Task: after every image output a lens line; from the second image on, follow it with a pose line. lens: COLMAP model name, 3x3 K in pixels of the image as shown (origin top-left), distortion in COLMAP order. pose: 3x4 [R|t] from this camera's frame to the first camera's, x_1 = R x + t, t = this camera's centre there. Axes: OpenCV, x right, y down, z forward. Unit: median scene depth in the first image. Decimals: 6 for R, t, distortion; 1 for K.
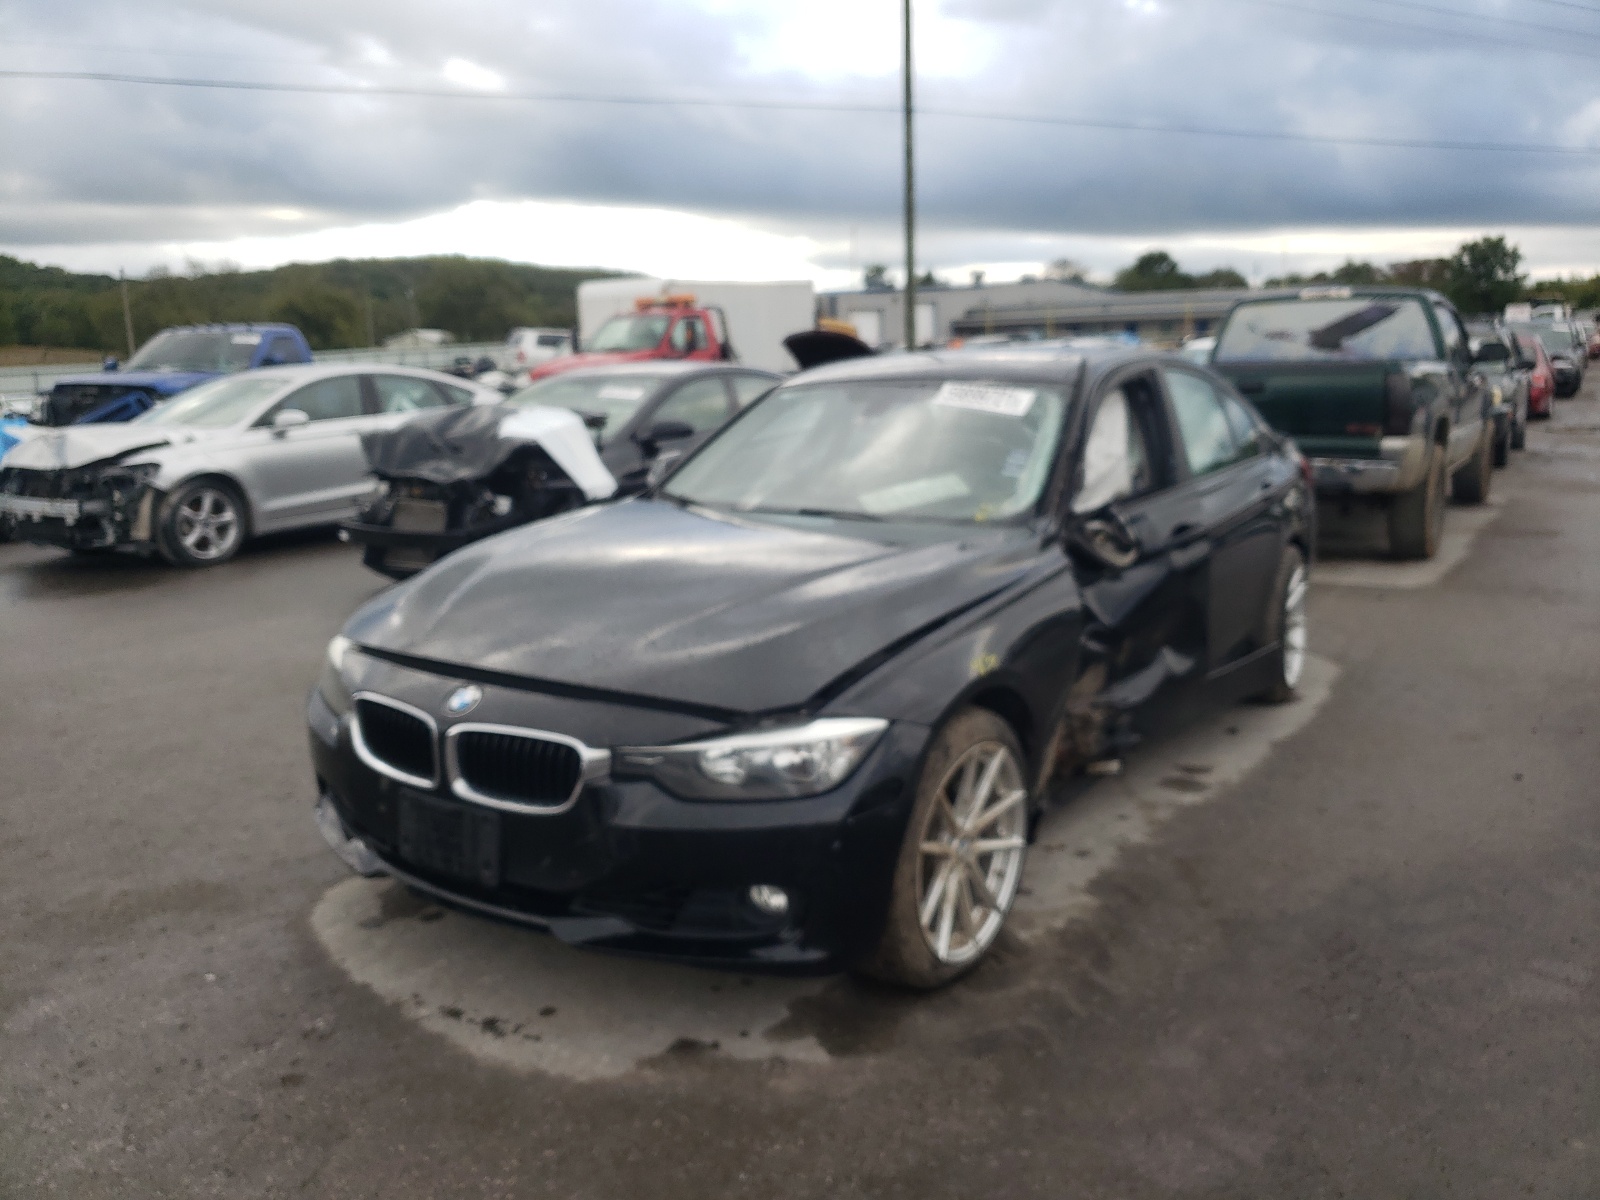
lens RADIAL K [[1195.9, 0, 800.0], [0, 1195.9, 600.0], [0, 0, 1]] dist [-0.002303, -0.002491]
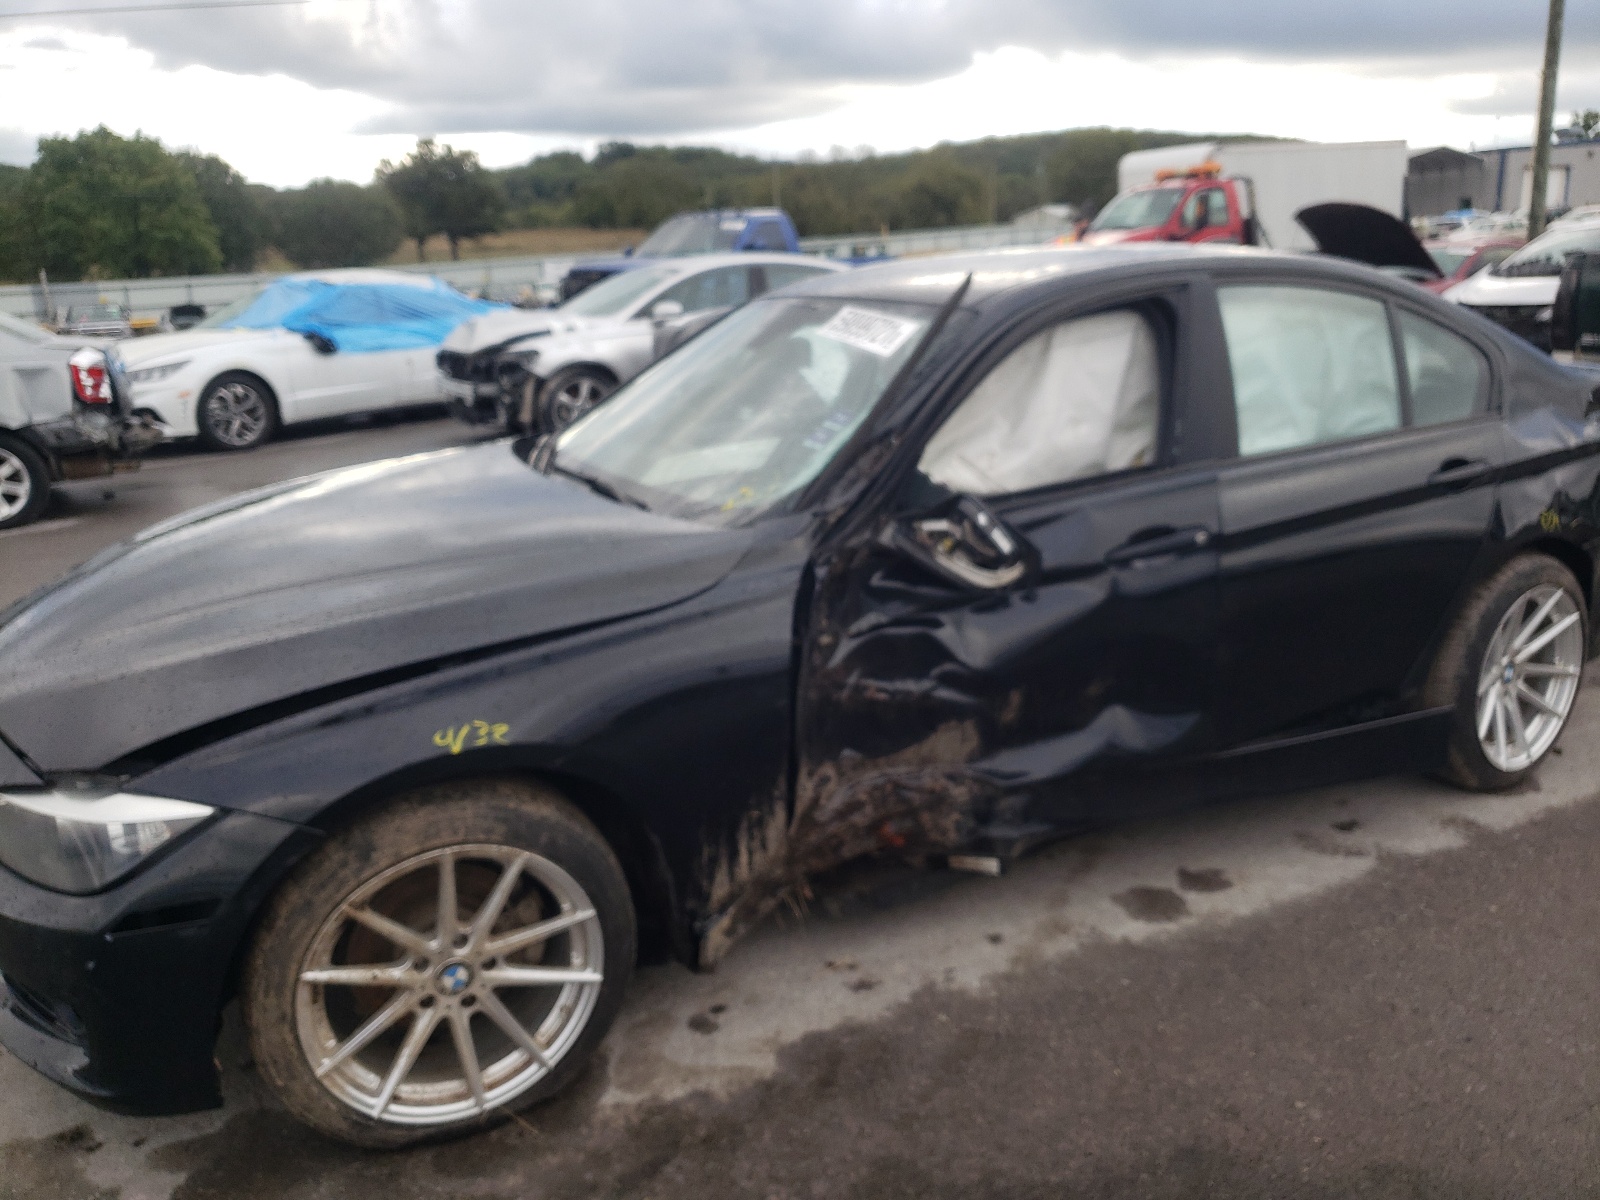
lens RADIAL K [[1195.9, 0, 800.0], [0, 1195.9, 600.0], [0, 0, 1]] dist [-0.002303, -0.002491]
pose [[0.895794, 0.114770, -0.429395, 0.433647], [-0.072718, 0.990913, 0.113152, -0.083623], [0.438480, -0.070136, 0.896000, 0.323817]]
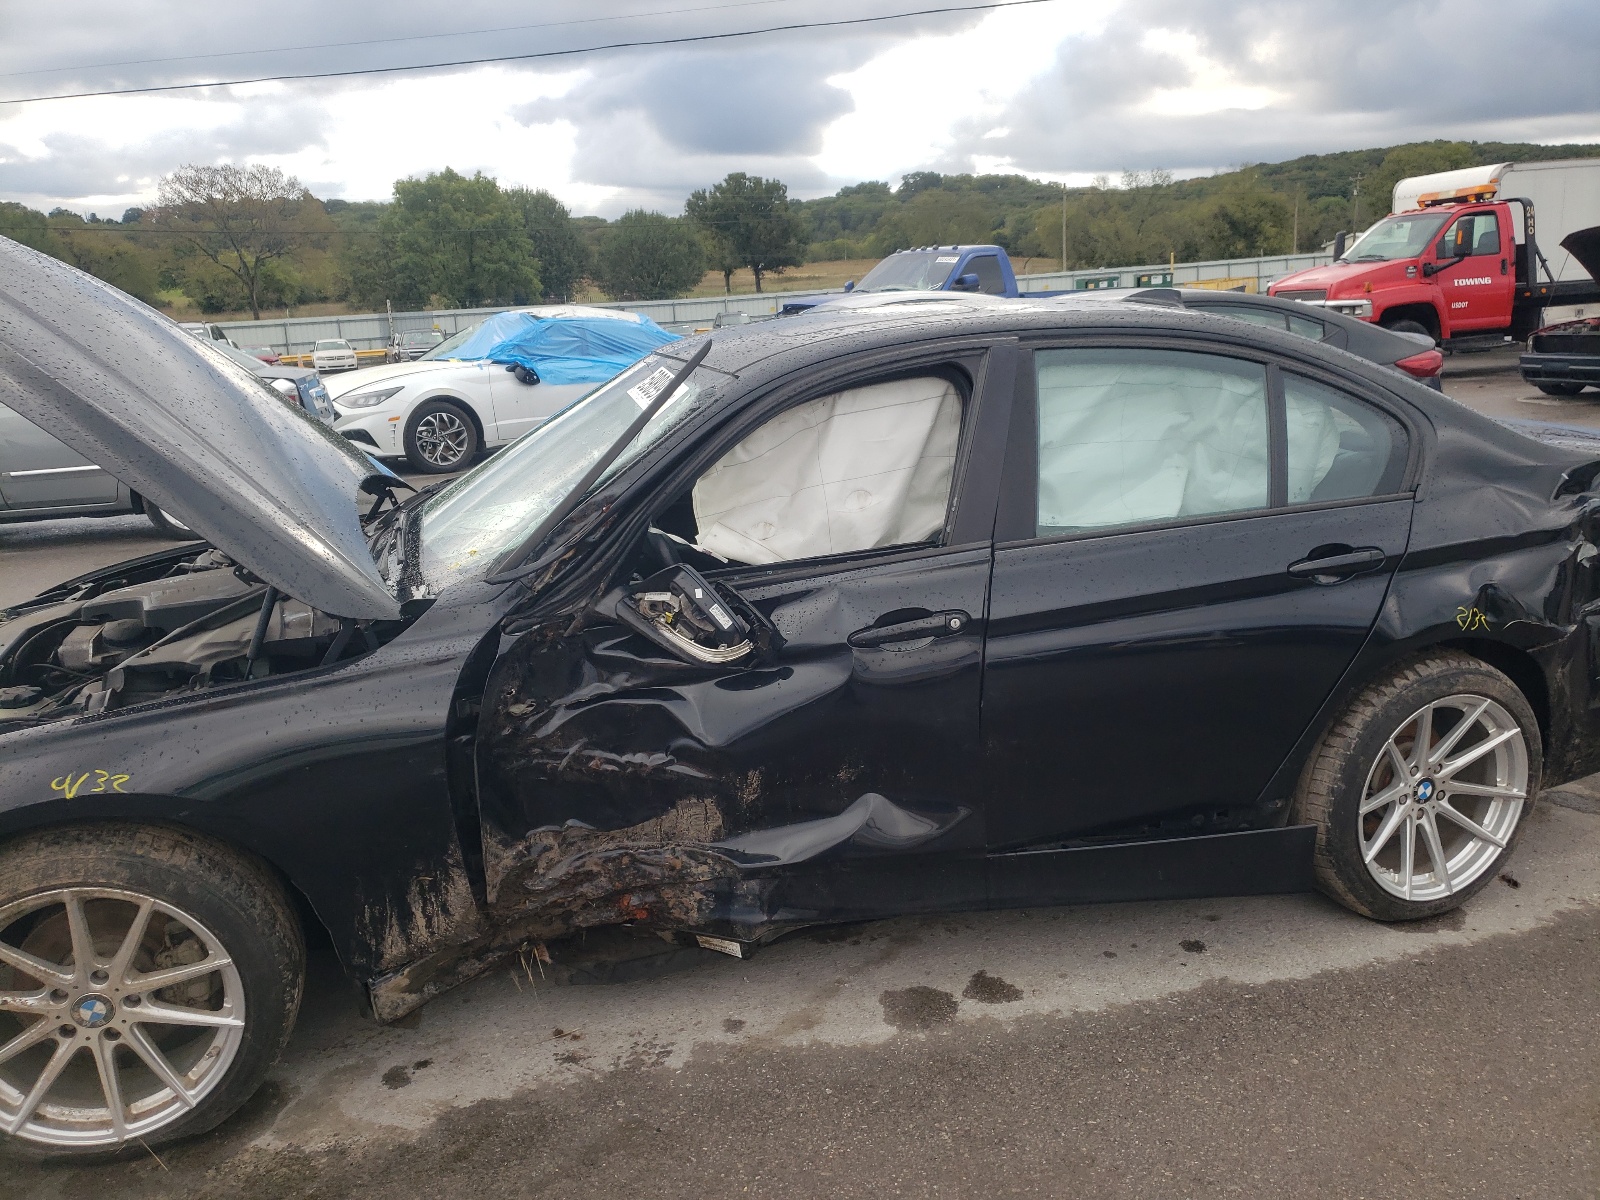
lens RADIAL K [[1177.9, 0, 810.8], [0, 1177.9, 651.4], [0, 0, 1]] dist [0.013619, 0.004481]
pose [[0.788592, 0.173315, -0.589988, 0.643299], [-0.104651, 0.983288, 0.148973, -0.126870], [0.605947, -0.055736, 0.793550, 0.490568]]
